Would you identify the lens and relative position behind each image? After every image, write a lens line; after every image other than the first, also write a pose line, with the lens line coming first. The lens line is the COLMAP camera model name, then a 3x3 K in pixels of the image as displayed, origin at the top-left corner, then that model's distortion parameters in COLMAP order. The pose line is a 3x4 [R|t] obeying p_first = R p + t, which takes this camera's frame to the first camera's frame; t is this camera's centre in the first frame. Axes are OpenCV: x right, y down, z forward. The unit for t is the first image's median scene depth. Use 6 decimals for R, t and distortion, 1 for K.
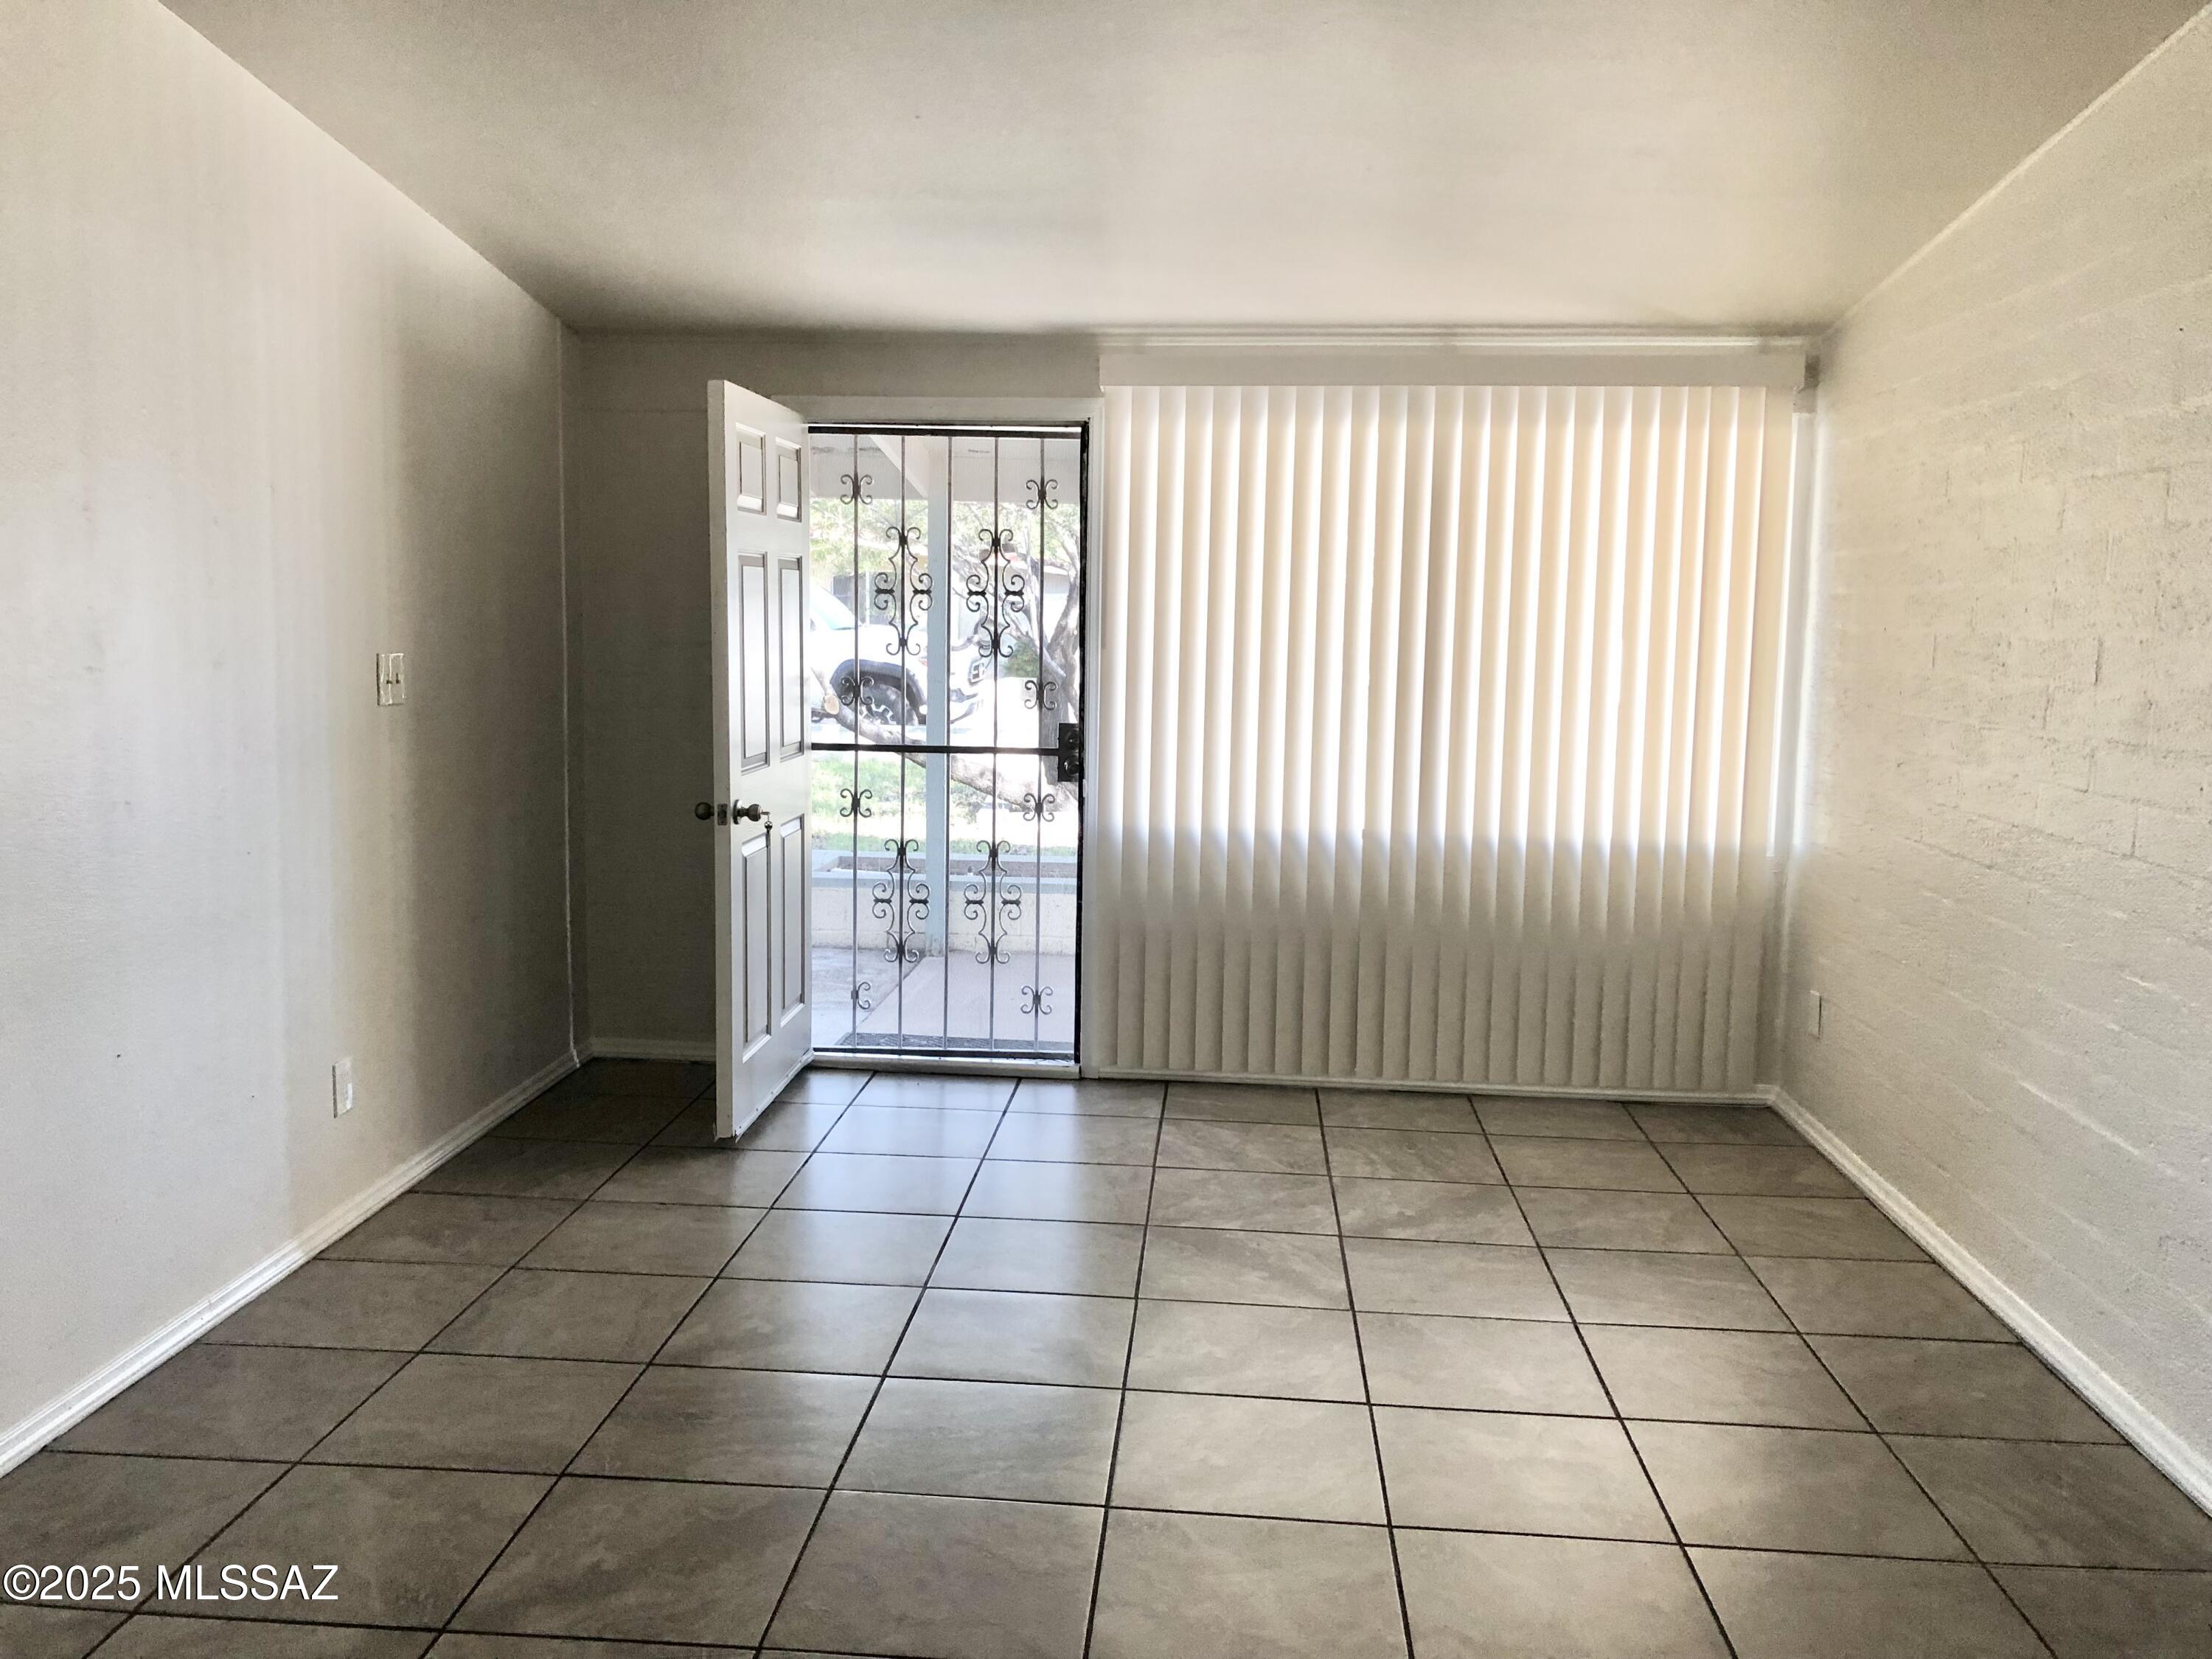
lens RADIAL K [[1819.8, 0, 1093.7], [0, 1819.8, 827.8], [0, 0, 1]] dist [0.025032, -0.054968]
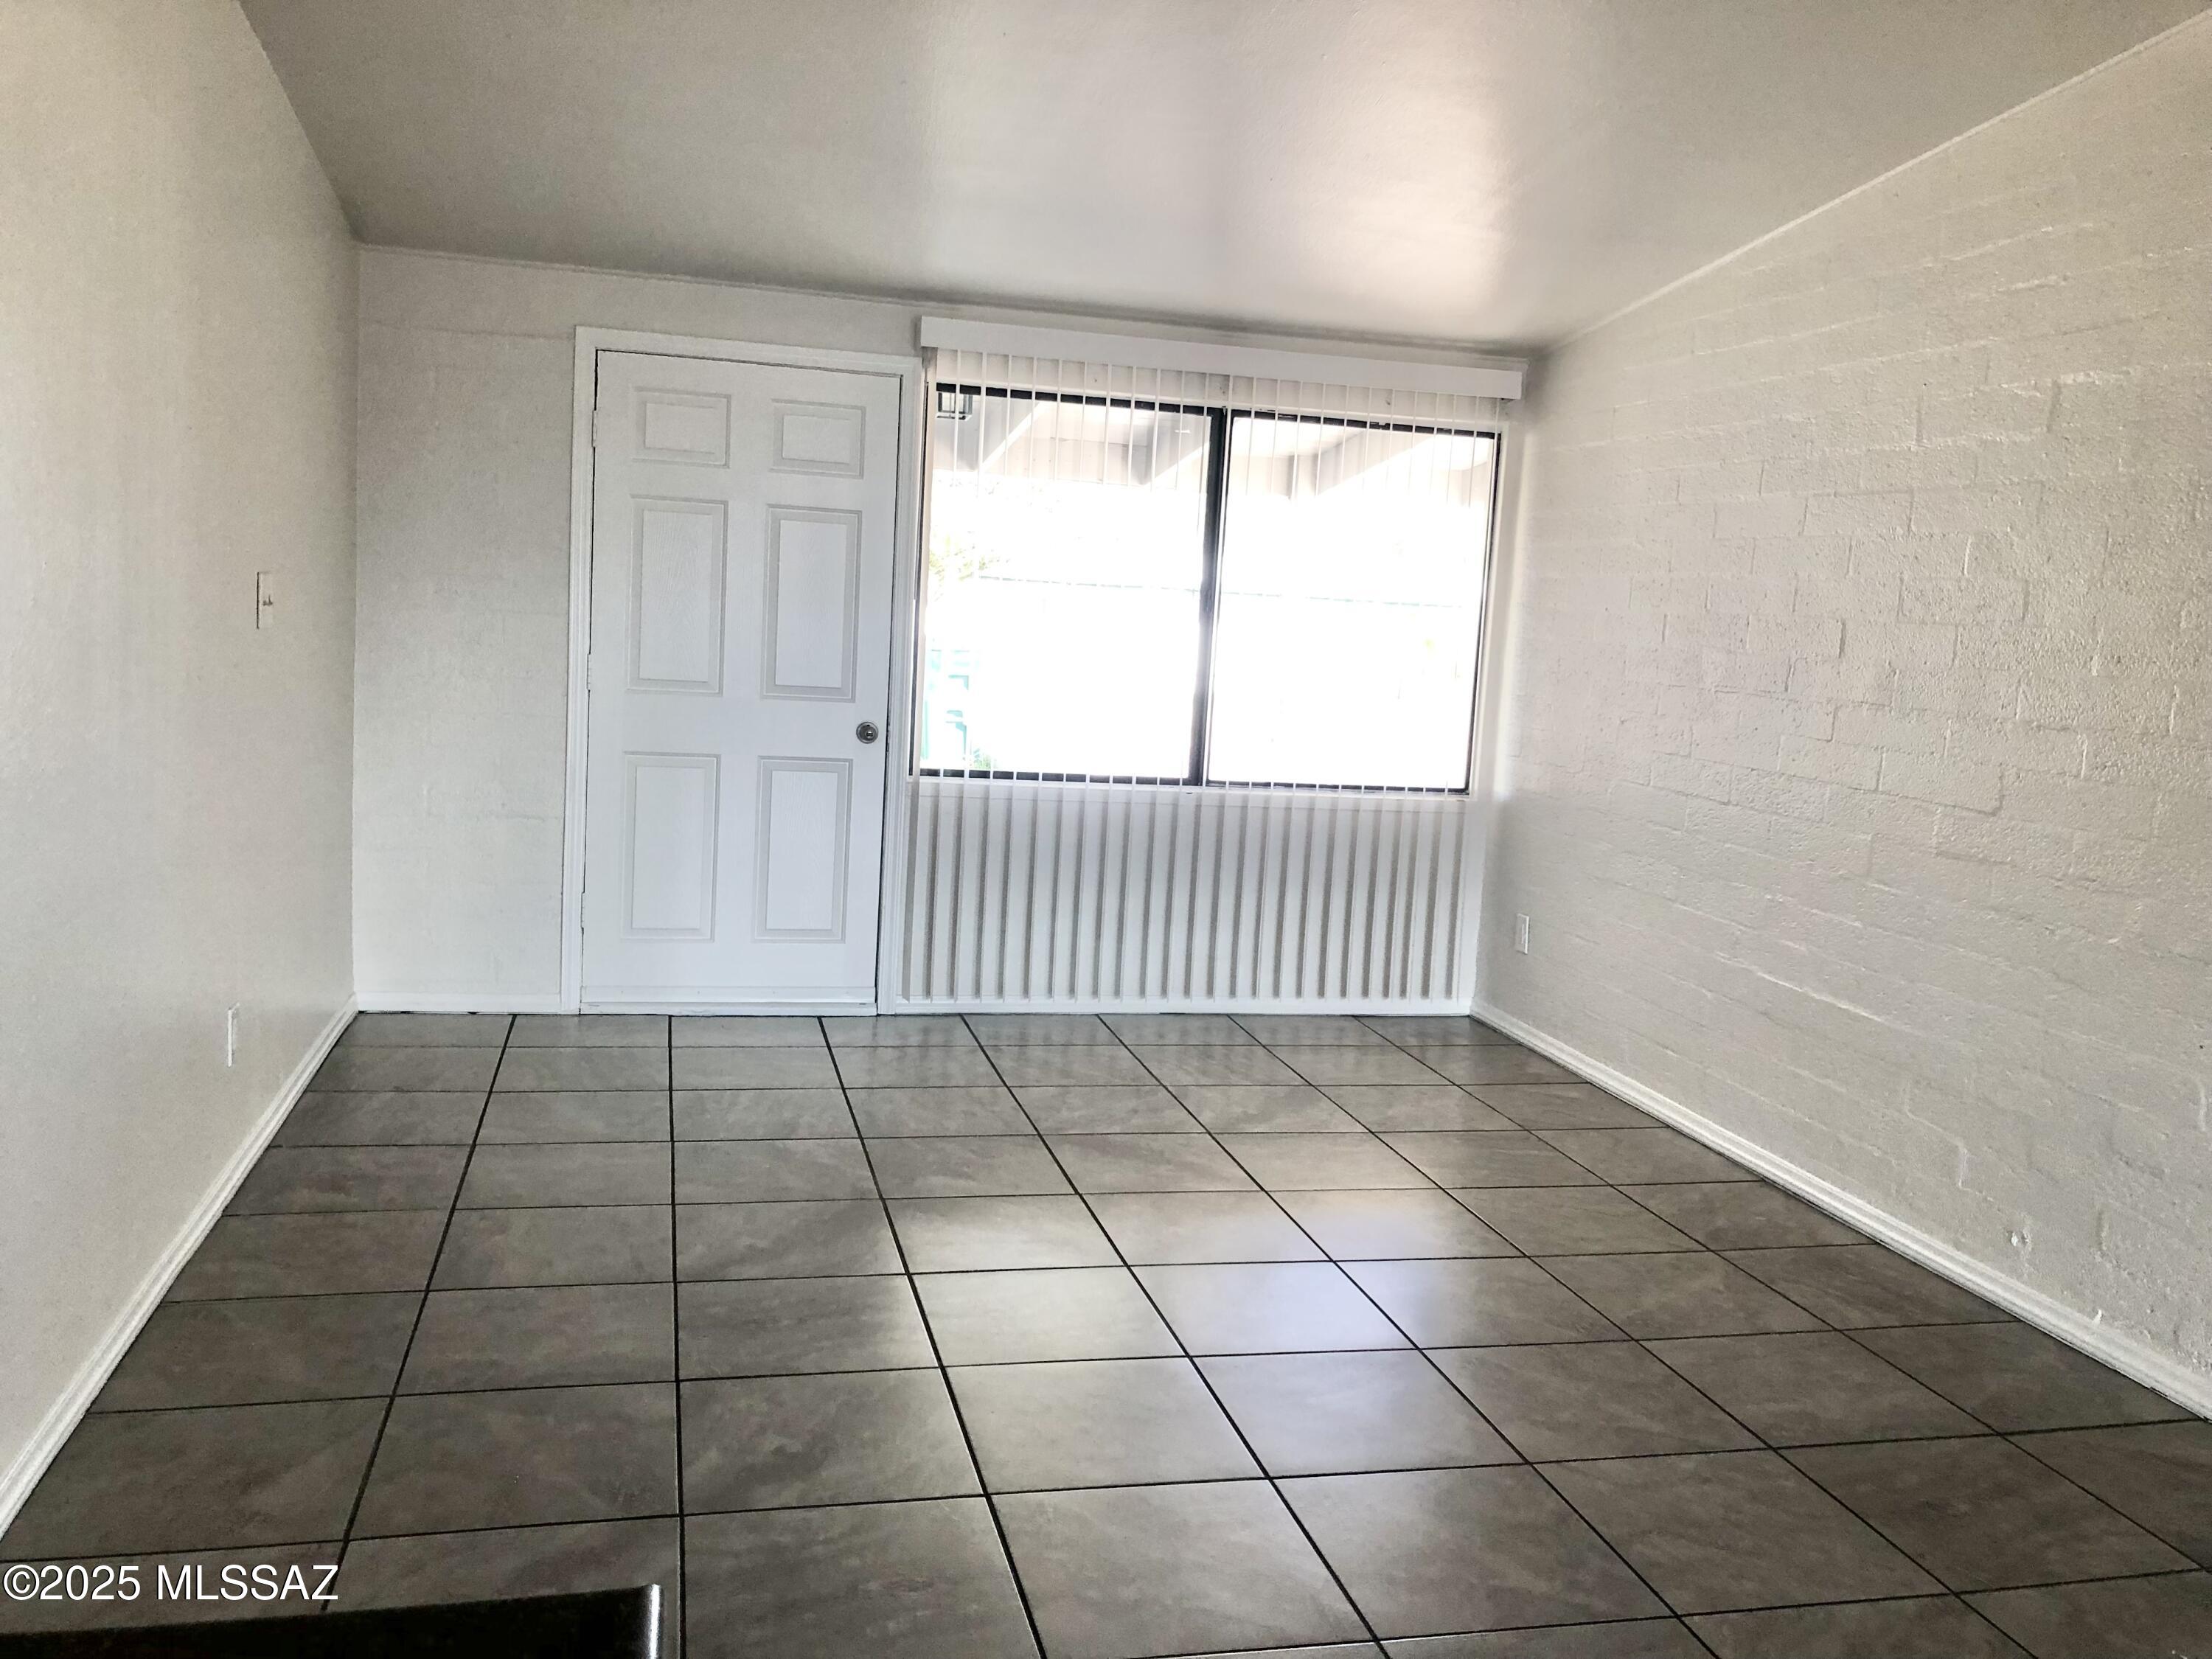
lens RADIAL K [[1819.8, 0, 1125.1], [0, 1819.8, 835.1], [0, 0, 1]] dist [0.025032, -0.054968]
pose [[0.943348, -0.002374, 0.331796, -0.326108], [-0.004710, 0.999778, 0.020546, 0.020873], [-0.331771, -0.020944, 0.943127, -0.037823]]
